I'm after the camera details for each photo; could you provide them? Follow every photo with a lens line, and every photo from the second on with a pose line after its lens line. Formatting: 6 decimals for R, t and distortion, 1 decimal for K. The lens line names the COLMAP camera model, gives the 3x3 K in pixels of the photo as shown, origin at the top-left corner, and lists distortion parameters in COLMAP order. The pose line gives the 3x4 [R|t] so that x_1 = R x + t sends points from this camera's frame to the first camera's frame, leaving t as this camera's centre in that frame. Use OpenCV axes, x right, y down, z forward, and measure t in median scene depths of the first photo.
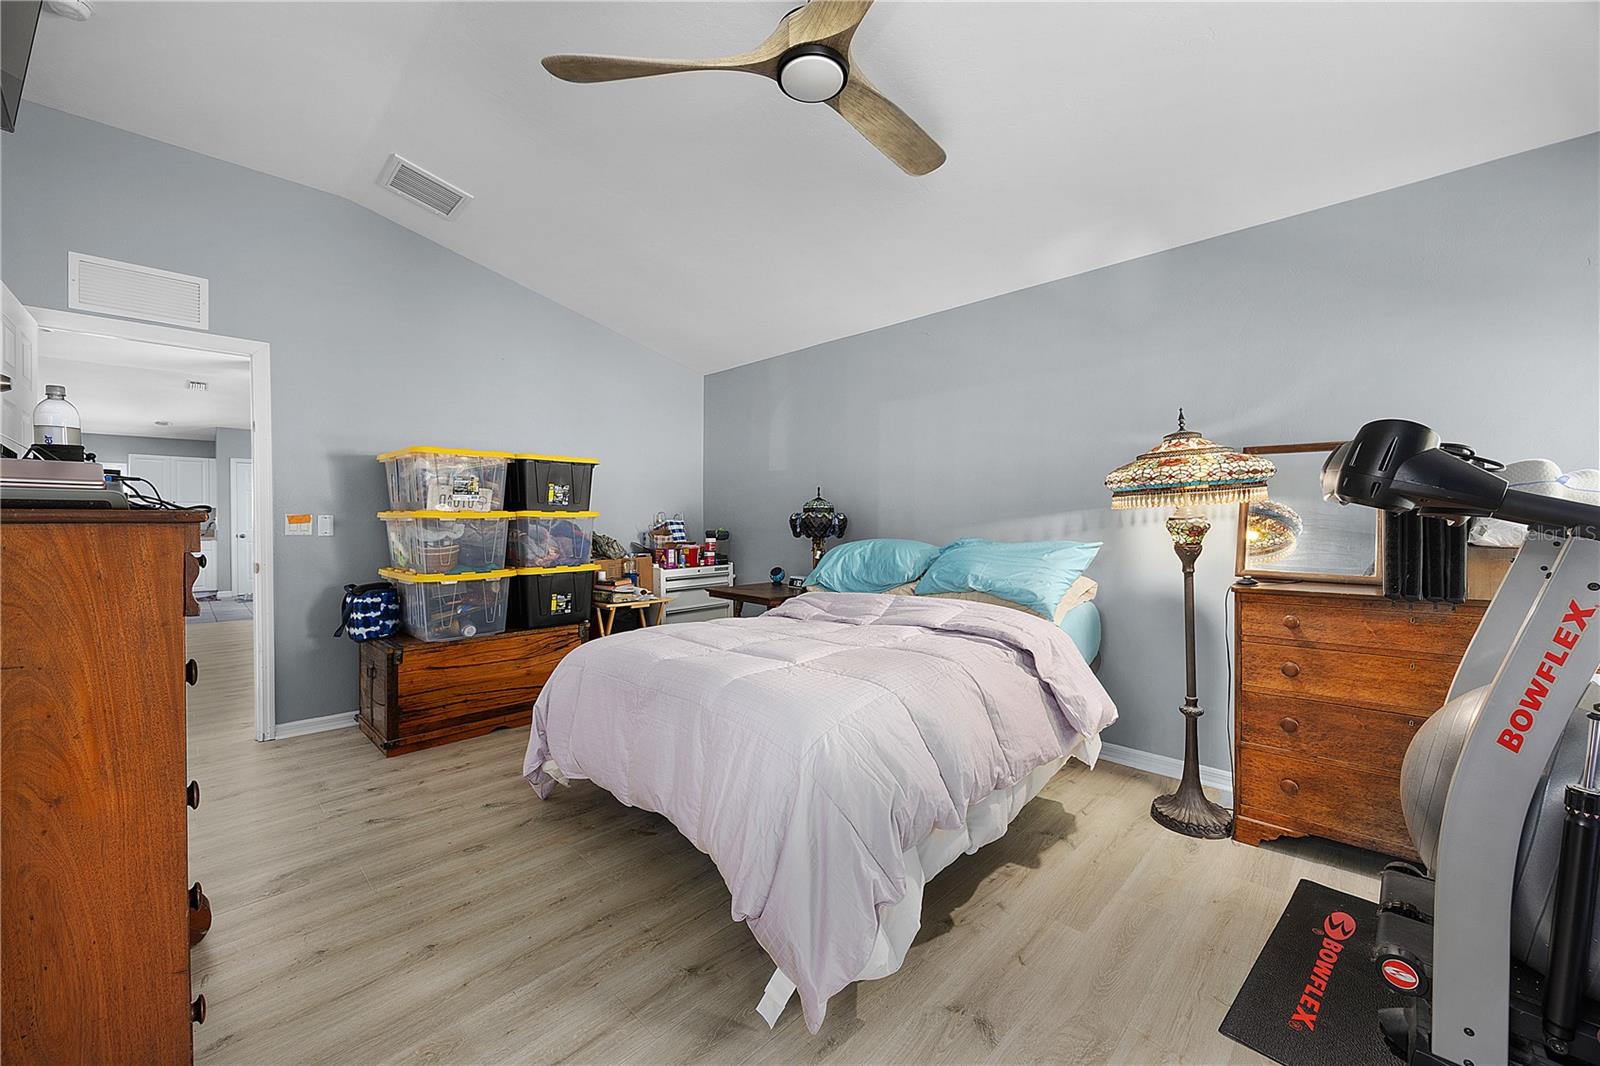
lens RADIAL K [[603.7, 0, 802.1], [0, 603.7, 520.2], [0, 0, 1]] dist [-0.015490, -0.000043]
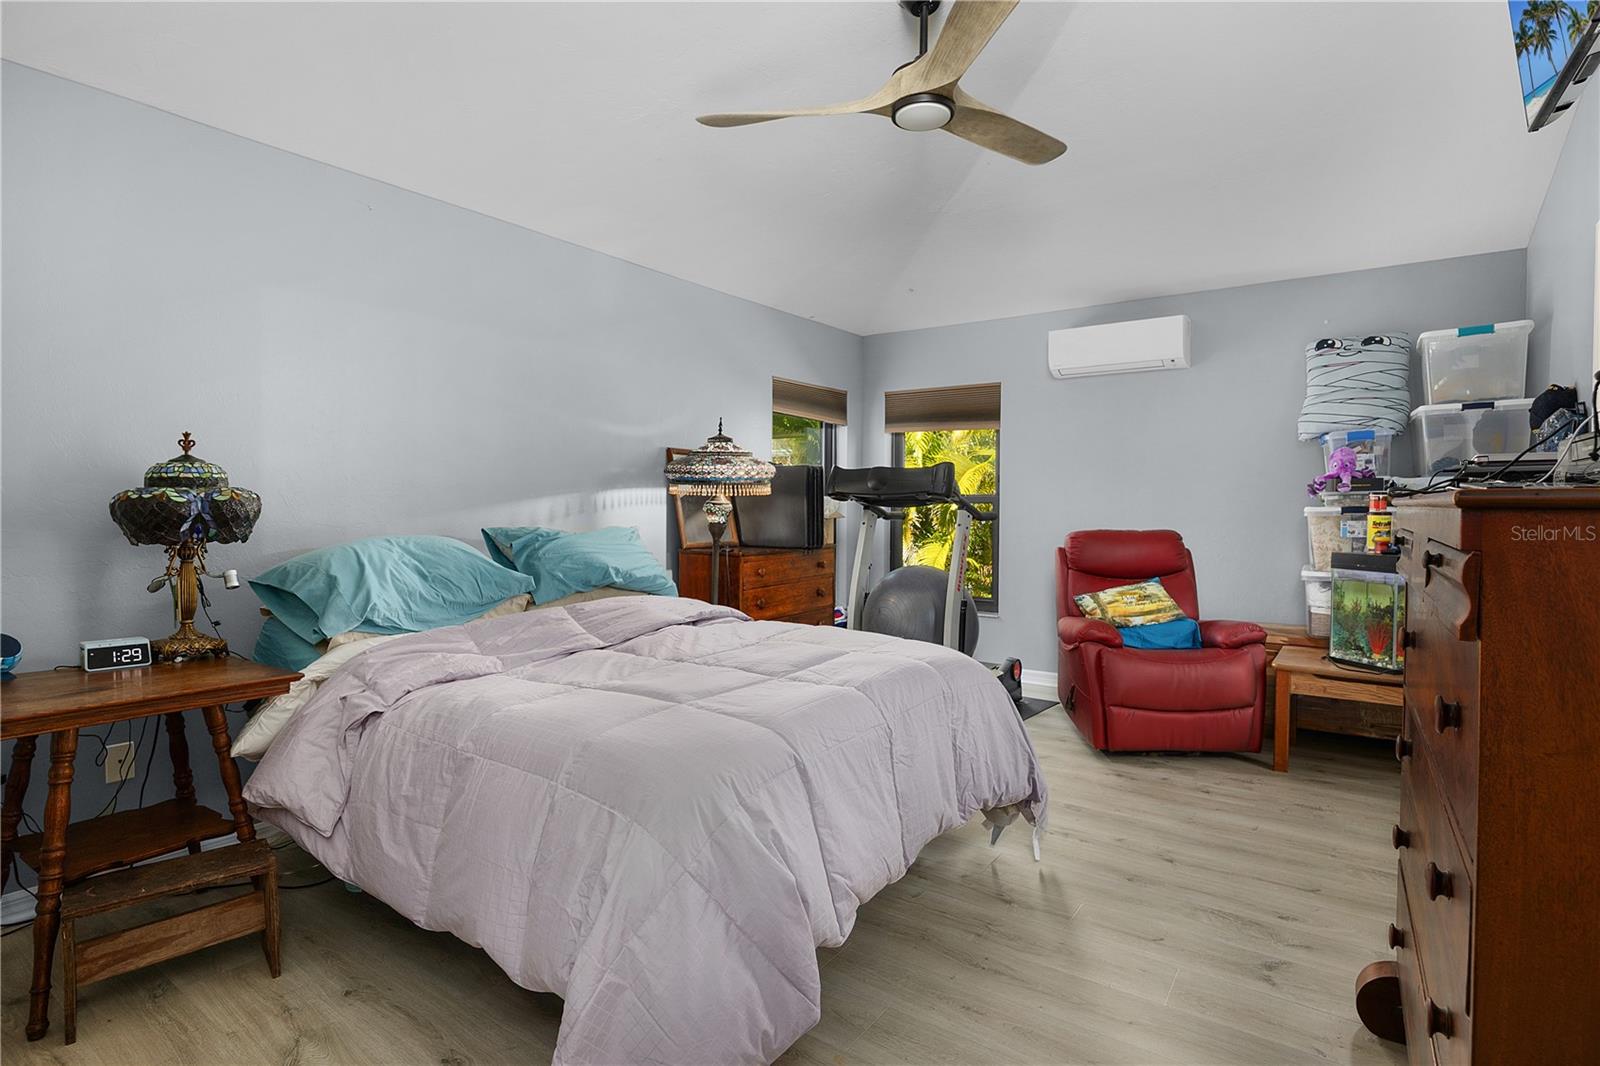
lens RADIAL K [[786.9, 0, 801.0], [0, 786.9, 524.5], [0, 0, 1]] dist [-0.012690, 0.000025]
pose [[-0.169510, -0.019351, 0.985339, -0.893303], [0.004741, 0.999780, 0.020450, 0.006251], [-0.985517, 0.008138, -0.169380, 0.928282]]
